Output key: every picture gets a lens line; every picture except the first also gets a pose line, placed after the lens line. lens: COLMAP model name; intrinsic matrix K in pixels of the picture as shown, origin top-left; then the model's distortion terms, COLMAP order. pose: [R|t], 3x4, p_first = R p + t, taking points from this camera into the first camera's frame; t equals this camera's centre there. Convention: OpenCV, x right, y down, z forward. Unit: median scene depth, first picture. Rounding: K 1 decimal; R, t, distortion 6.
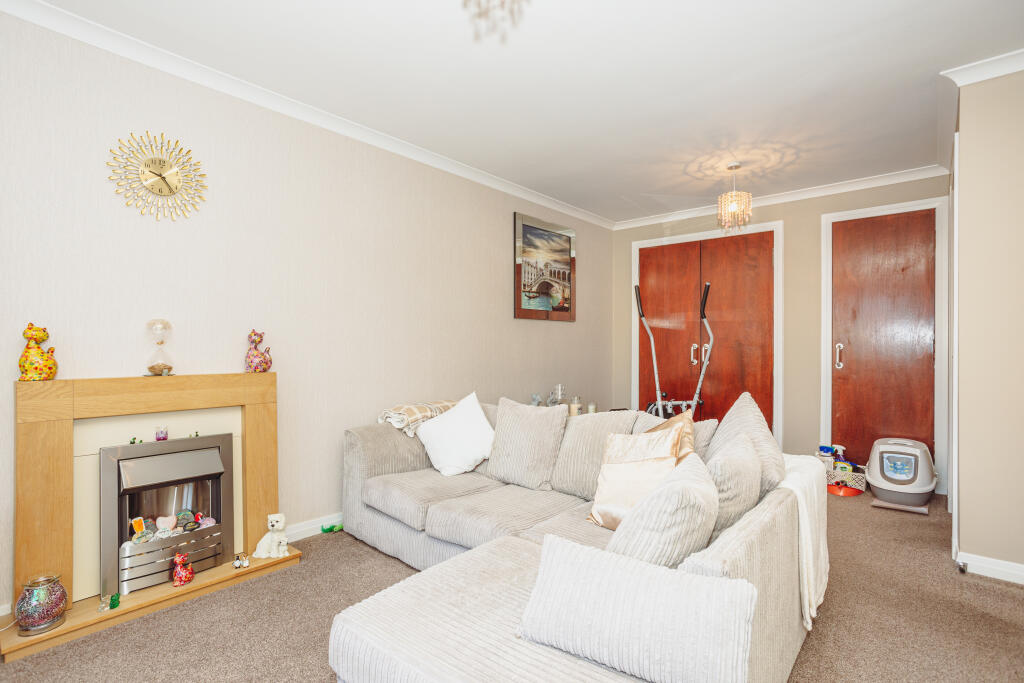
lens RADIAL K [[495.3, 0, 506.8], [0, 495.3, 344.9], [0, 0, 1]] dist [-0.057522, 0.034208]
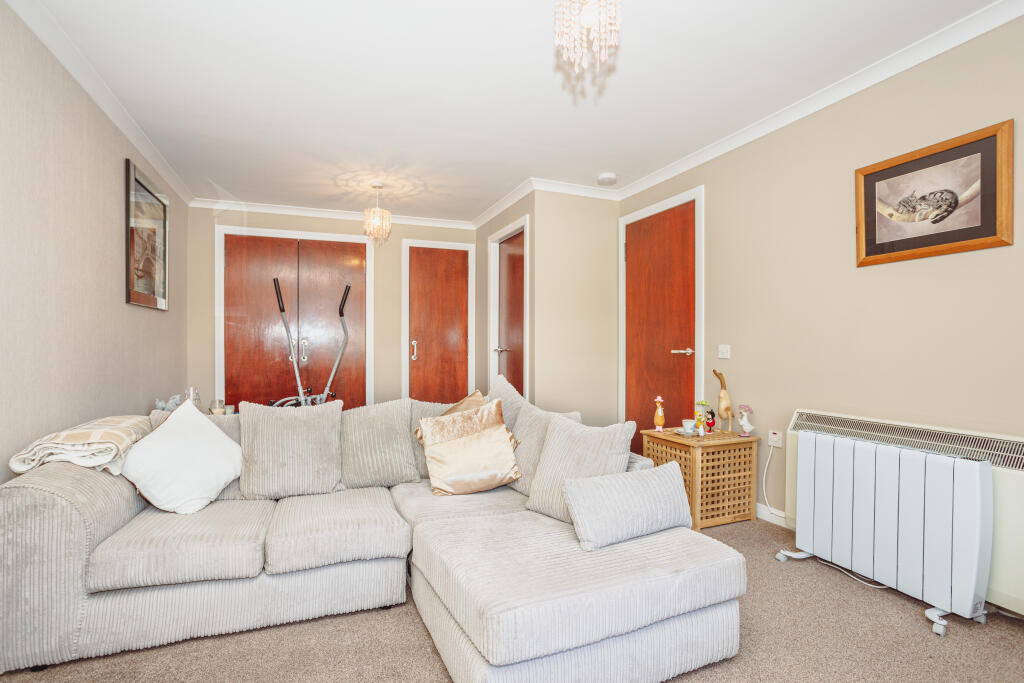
lens RADIAL K [[495.3, 0, 506.8], [0, 495.3, 344.9], [0, 0, 1]] dist [-0.057522, 0.034208]
pose [[0.463723, -0.000411, 0.885980, -0.410378], [-0.003207, 0.999993, 0.002143, 0.006271], [-0.885974, -0.003835, 0.463719, 0.181767]]
